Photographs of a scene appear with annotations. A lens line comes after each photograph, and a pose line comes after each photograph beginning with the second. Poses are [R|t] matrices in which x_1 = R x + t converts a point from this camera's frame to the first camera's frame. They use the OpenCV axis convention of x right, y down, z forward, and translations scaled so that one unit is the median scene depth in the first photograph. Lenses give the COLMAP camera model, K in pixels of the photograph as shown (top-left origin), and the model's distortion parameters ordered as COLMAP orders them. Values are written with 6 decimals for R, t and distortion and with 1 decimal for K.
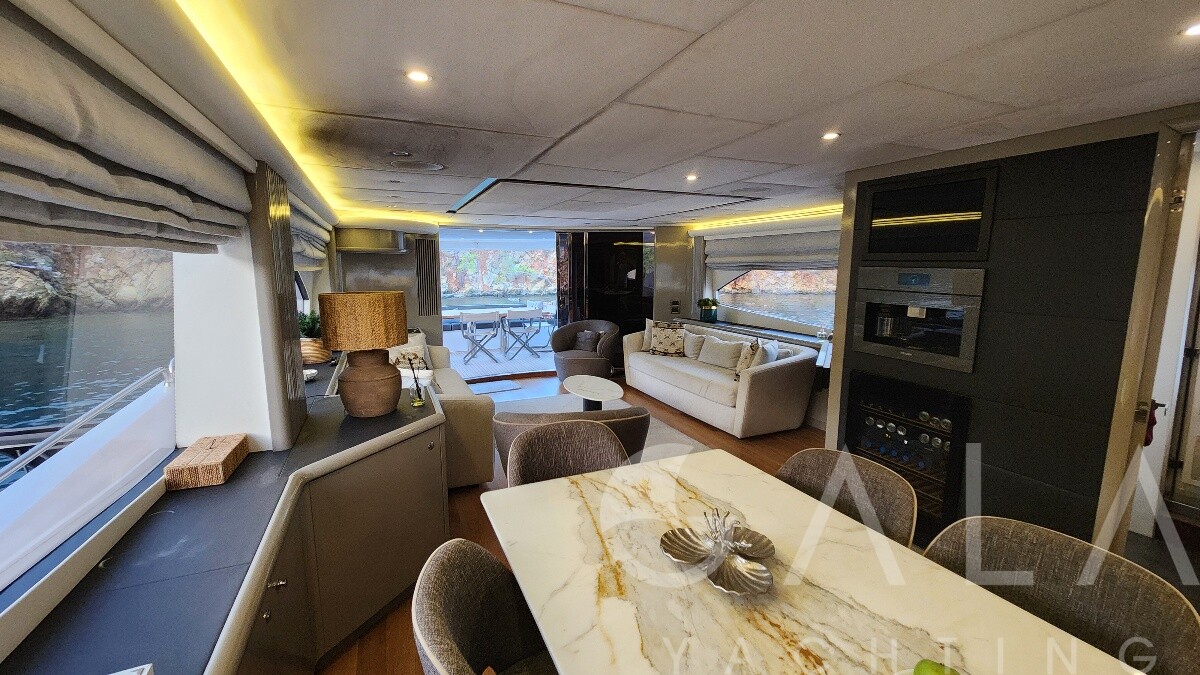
lens RADIAL K [[492.3, 0, 598.4], [0, 492.3, 343.8], [0, 0, 1]] dist [0.001113, 0.000045]
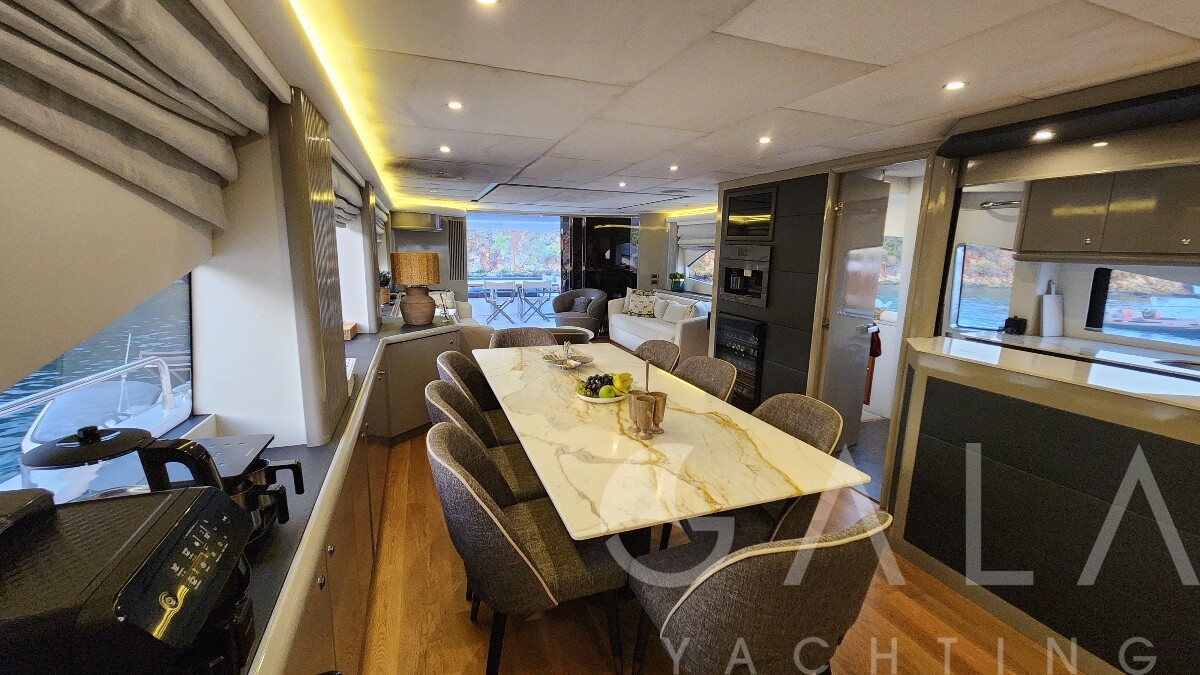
lens RADIAL K [[492.3, 0, 598.0], [0, 492.3, 344.1], [0, 0, 1]] dist [0.001113, 0.000045]
pose [[0.997465, 0.033209, -0.062933, 0.114128], [-0.031053, 0.998907, 0.034935, 0.055093], [0.064025, -0.032892, 0.997406, -0.280120]]
